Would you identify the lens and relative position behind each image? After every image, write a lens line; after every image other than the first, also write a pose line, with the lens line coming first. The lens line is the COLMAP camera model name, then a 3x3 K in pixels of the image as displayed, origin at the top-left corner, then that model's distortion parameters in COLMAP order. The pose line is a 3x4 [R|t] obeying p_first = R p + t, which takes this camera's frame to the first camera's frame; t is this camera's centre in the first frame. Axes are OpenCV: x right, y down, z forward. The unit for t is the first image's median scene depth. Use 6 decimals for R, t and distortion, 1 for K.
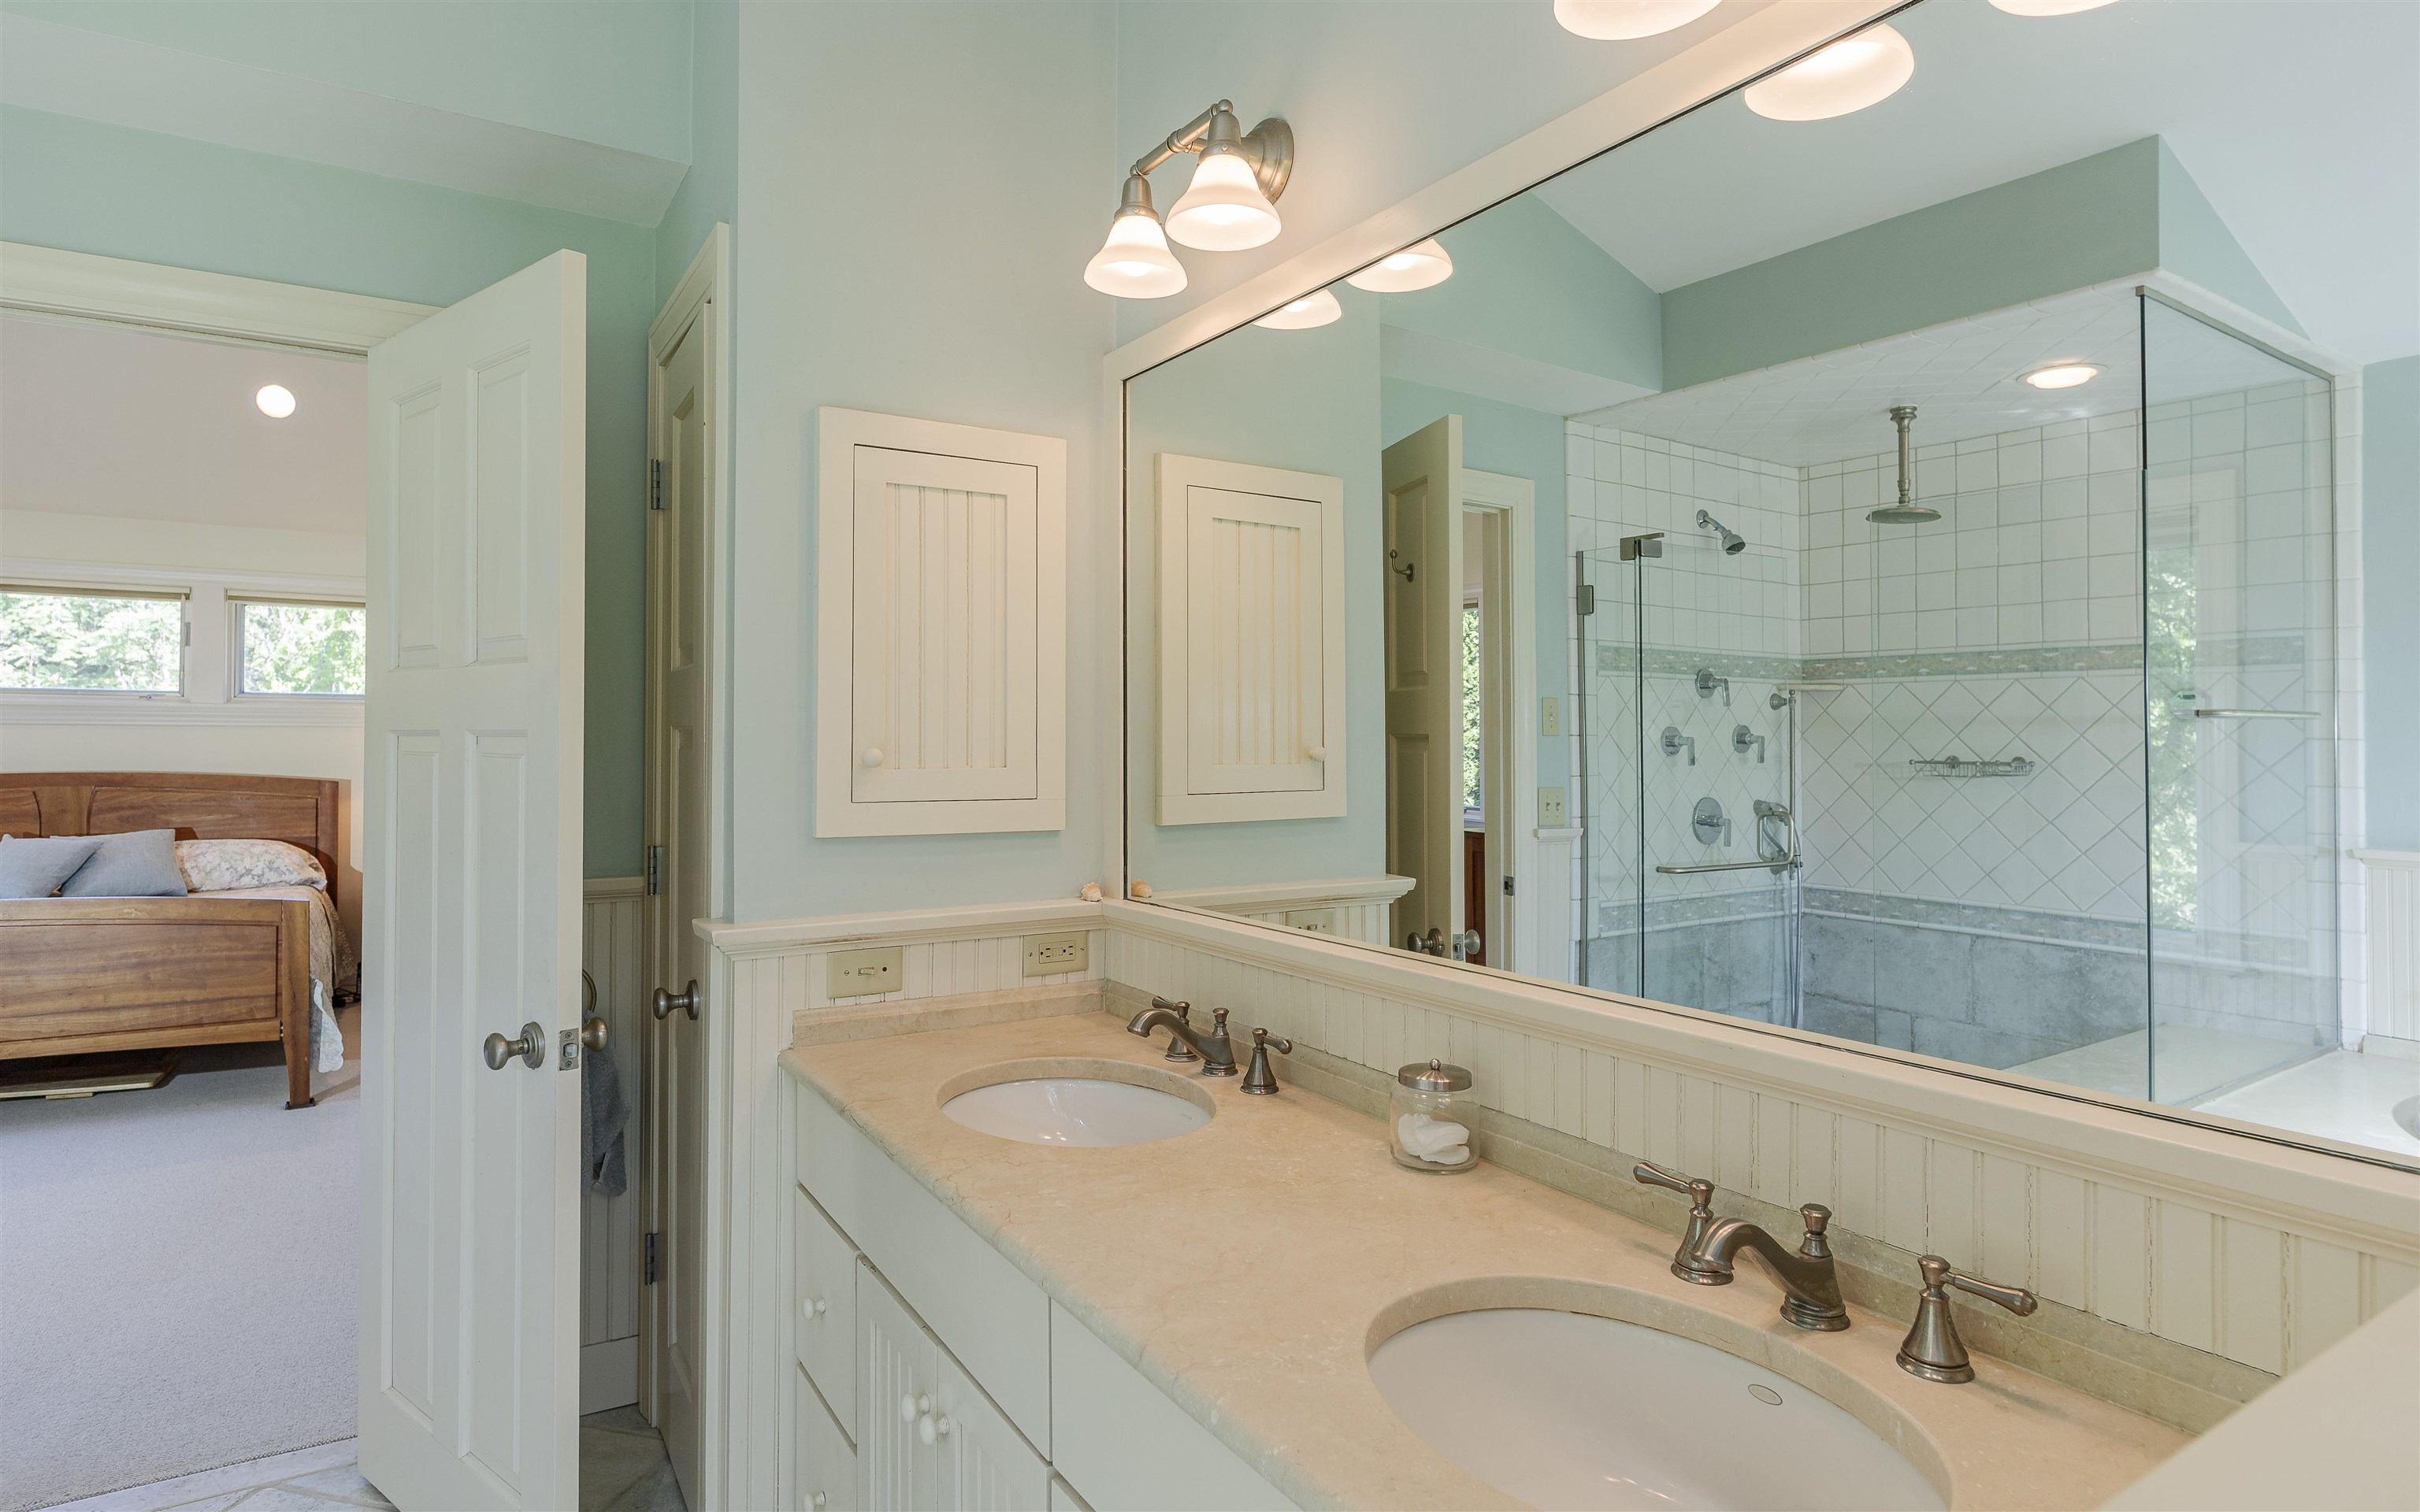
lens RADIAL K [[1274.2, 0, 1198.7], [0, 1274.2, 698.9], [0, 0, 1]] dist [0.000532, -0.000003]
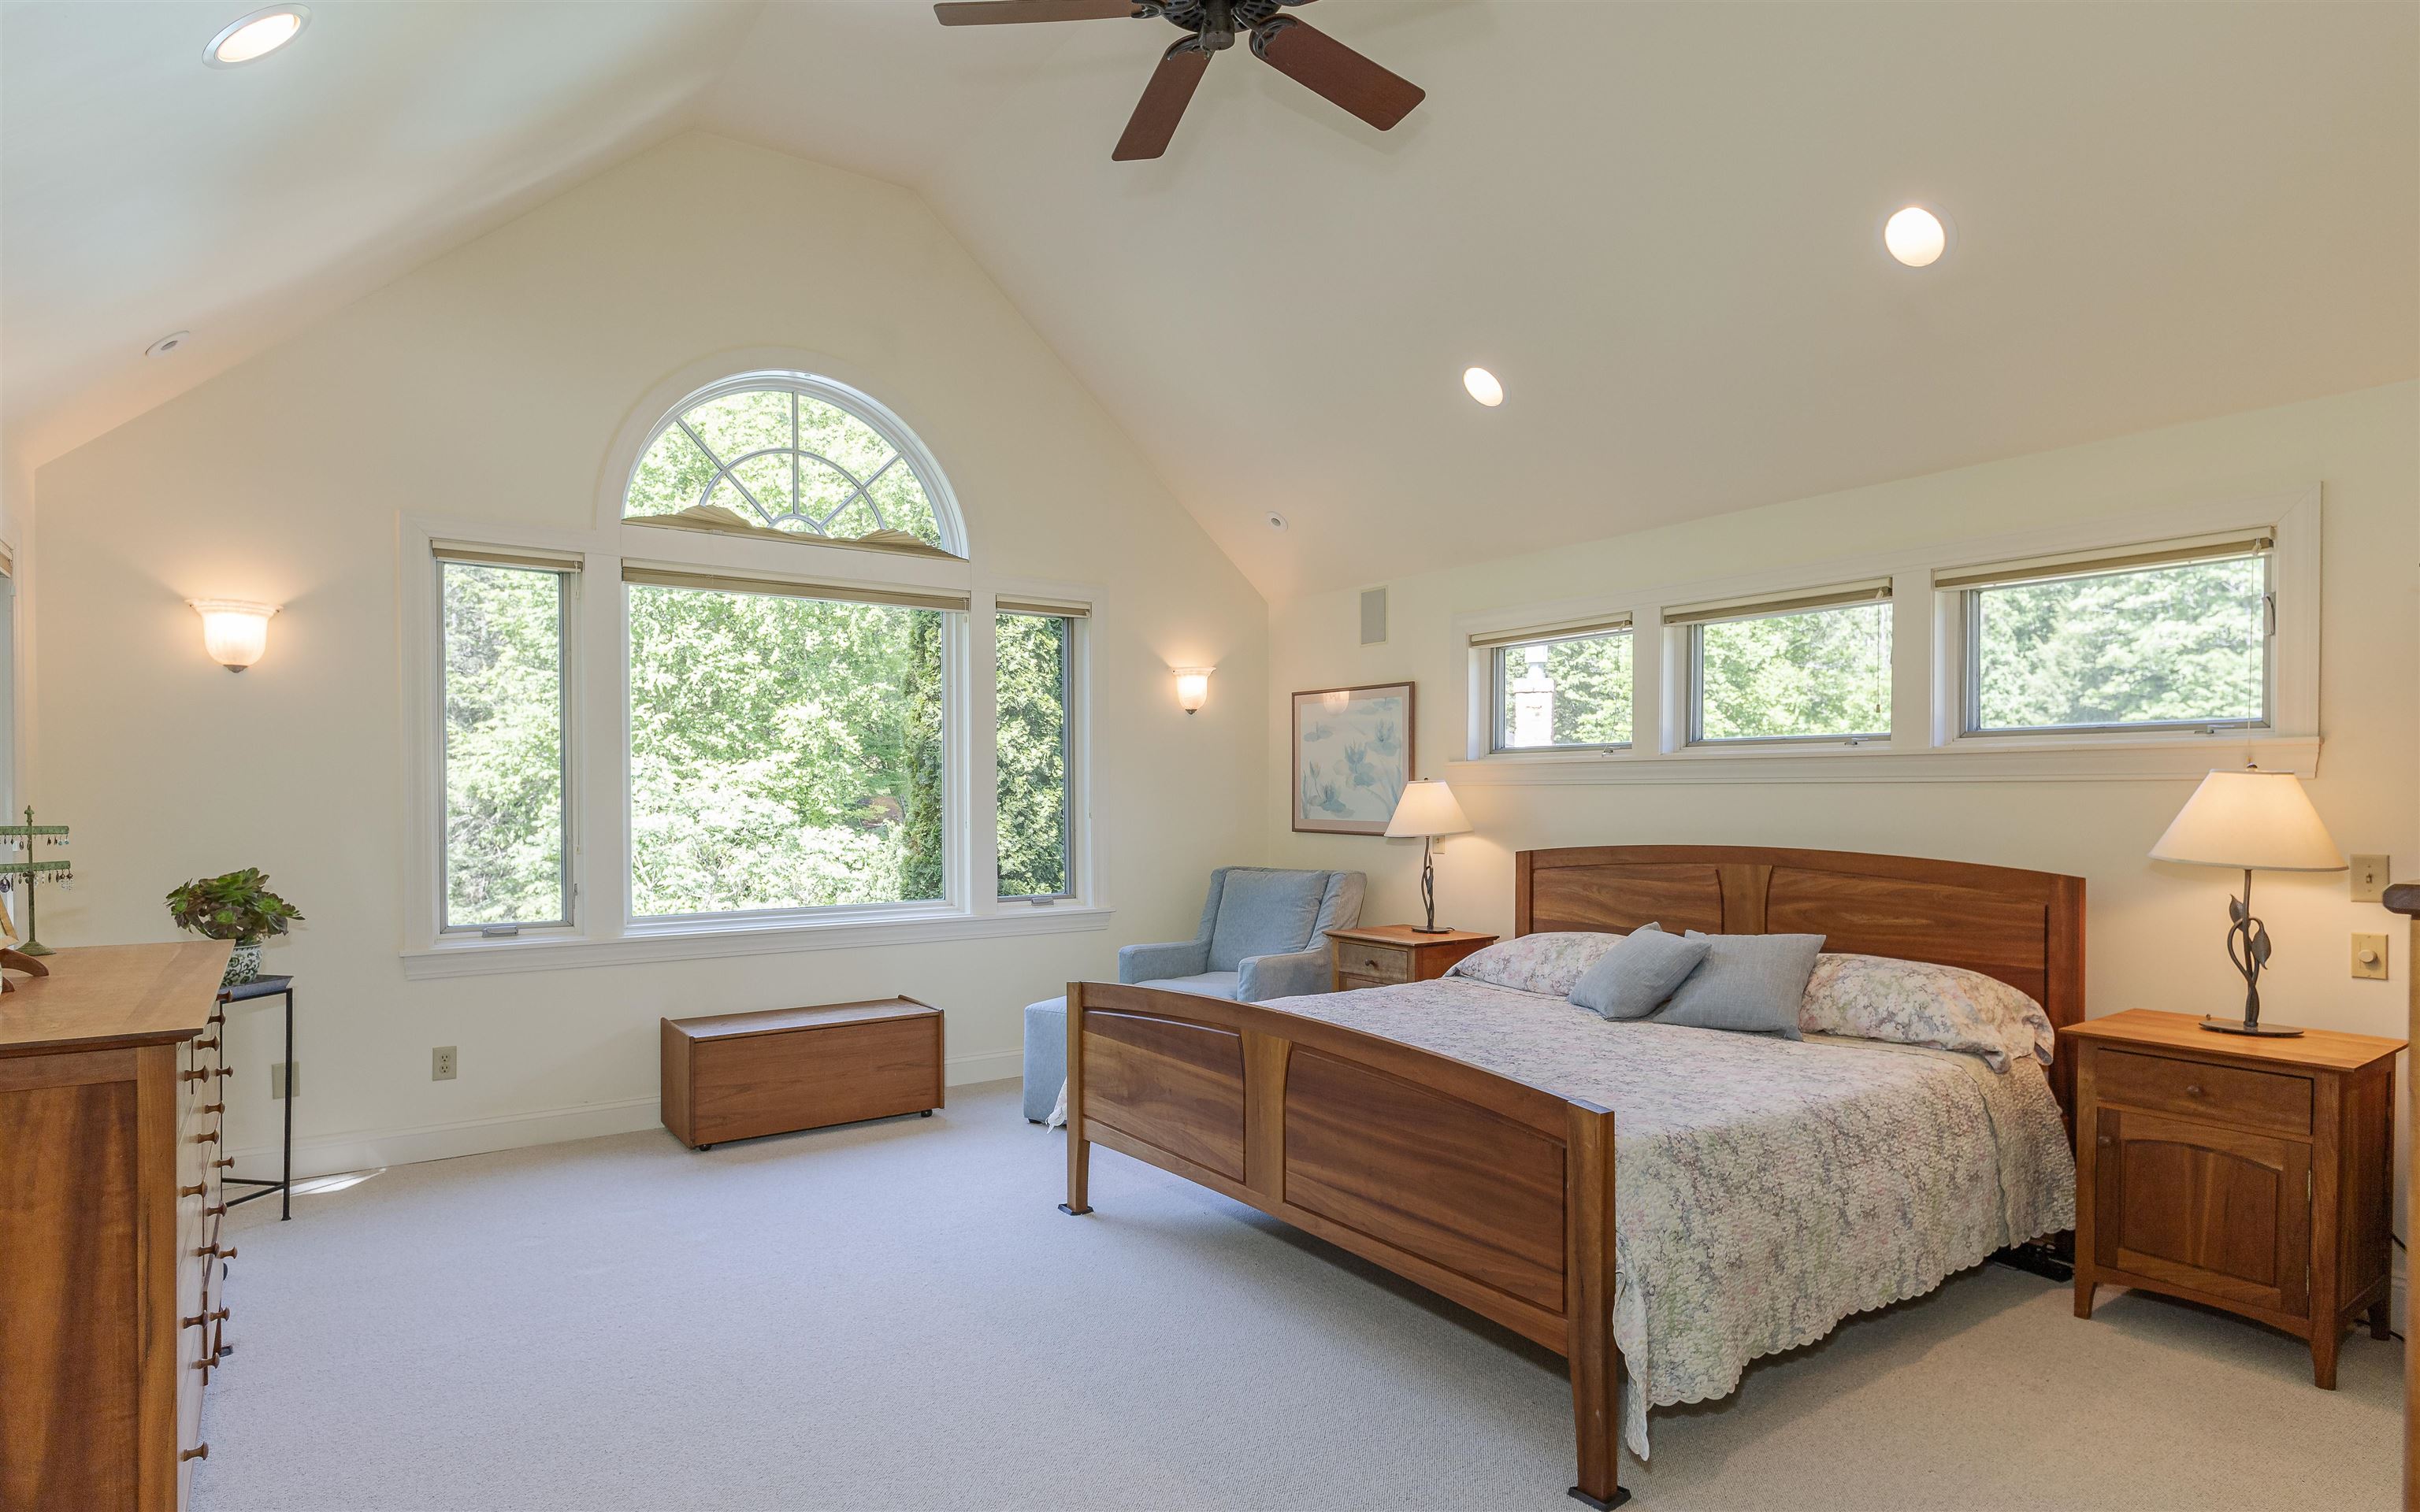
lens RADIAL K [[1274.7, 0, 1209.3], [0, 1274.7, 811.8], [0, 0, 1]] dist [-0.000428, -0.000119]
pose [[0.045720, 0.008906, -0.998915, -0.141263], [0.038845, 0.999188, 0.010686, 0.016500], [0.998199, -0.039291, 0.045337, 0.645400]]
